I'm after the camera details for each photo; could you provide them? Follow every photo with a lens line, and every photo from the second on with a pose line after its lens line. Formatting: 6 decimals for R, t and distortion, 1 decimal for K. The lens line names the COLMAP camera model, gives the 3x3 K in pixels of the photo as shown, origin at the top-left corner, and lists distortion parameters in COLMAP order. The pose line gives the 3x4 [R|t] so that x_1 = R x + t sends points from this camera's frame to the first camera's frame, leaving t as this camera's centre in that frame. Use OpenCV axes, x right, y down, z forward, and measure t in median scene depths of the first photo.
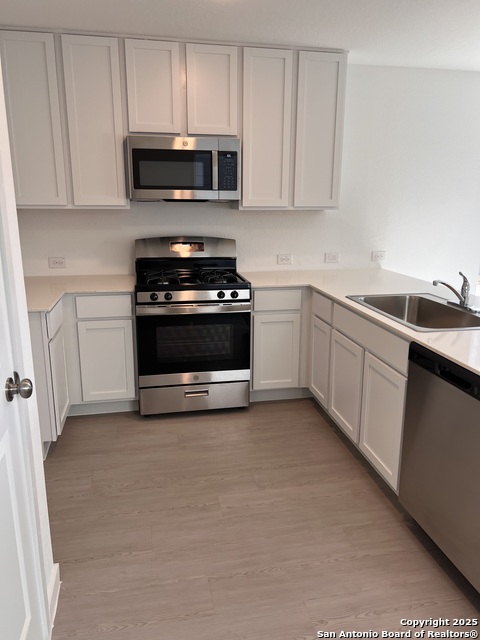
lens RADIAL K [[479.8, 0, 240.0], [0, 479.8, 320.0], [0, 0, 1]] dist [0.054996, -0.074178]
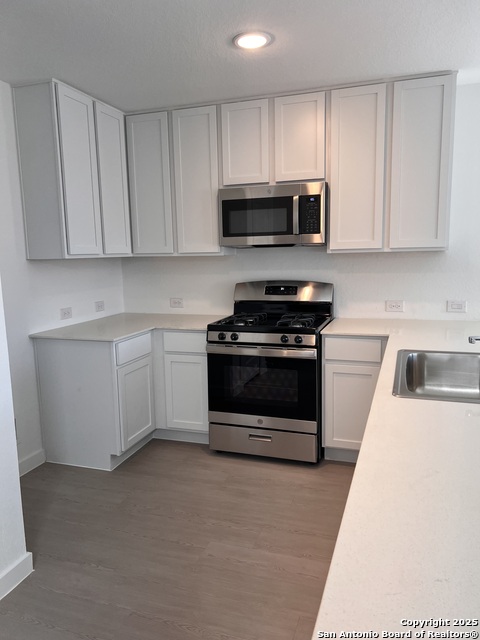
lens RADIAL K [[483.3, 0, 235.9], [0, 483.3, 321.6], [0, 0, 1]] dist [0.056986, -0.072159]
pose [[0.861204, 0.049150, -0.505877, 0.361804], [-0.094130, 0.993519, -0.063717, -0.015420], [0.499466, 0.102492, 0.860249, 0.097706]]
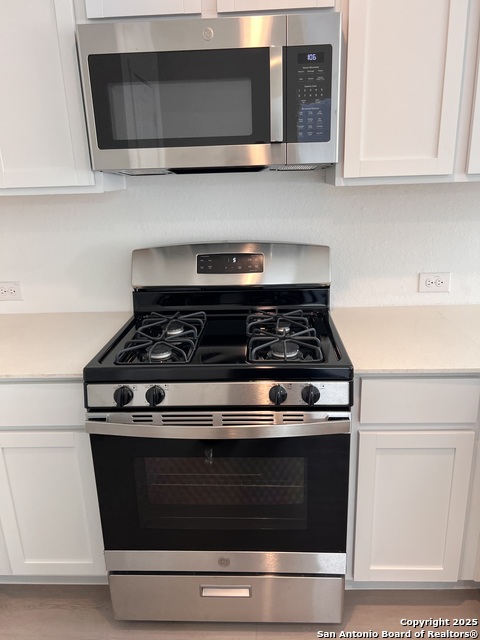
lens RADIAL K [[500.1, 0, 240.0], [0, 500.1, 320.0], [0, 0, 1]] dist [0.017249, 0.003698]
pose [[0.971521, 0.036103, -0.234189, 0.027376], [-0.022617, 0.997941, 0.060018, -0.139347], [0.235873, -0.053012, 0.970337, 0.557180]]
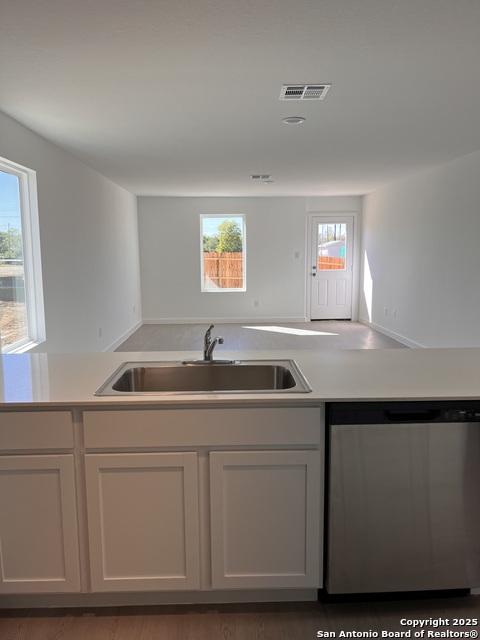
lens RADIAL K [[479.8, 0, 240.0], [0, 479.8, 320.0], [0, 0, 1]] dist [0.054996, -0.074178]
pose [[0.155596, -0.145505, 0.977046, -0.312570], [0.243378, 0.964249, 0.104841, -0.146758], [-0.957370, 0.221478, 0.185446, 0.614942]]
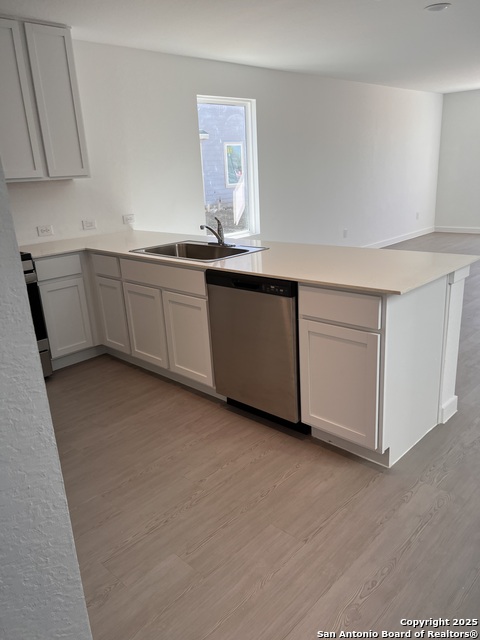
lens RADIAL K [[484.9, 0, 238.2], [0, 484.9, 321.5], [0, 0, 1]] dist [0.052989, -0.053377]
pose [[0.819795, -0.217232, 0.529855, -0.195338], [0.192998, 0.975934, 0.101509, 0.042185], [-0.539154, 0.019044, 0.841992, -0.102715]]
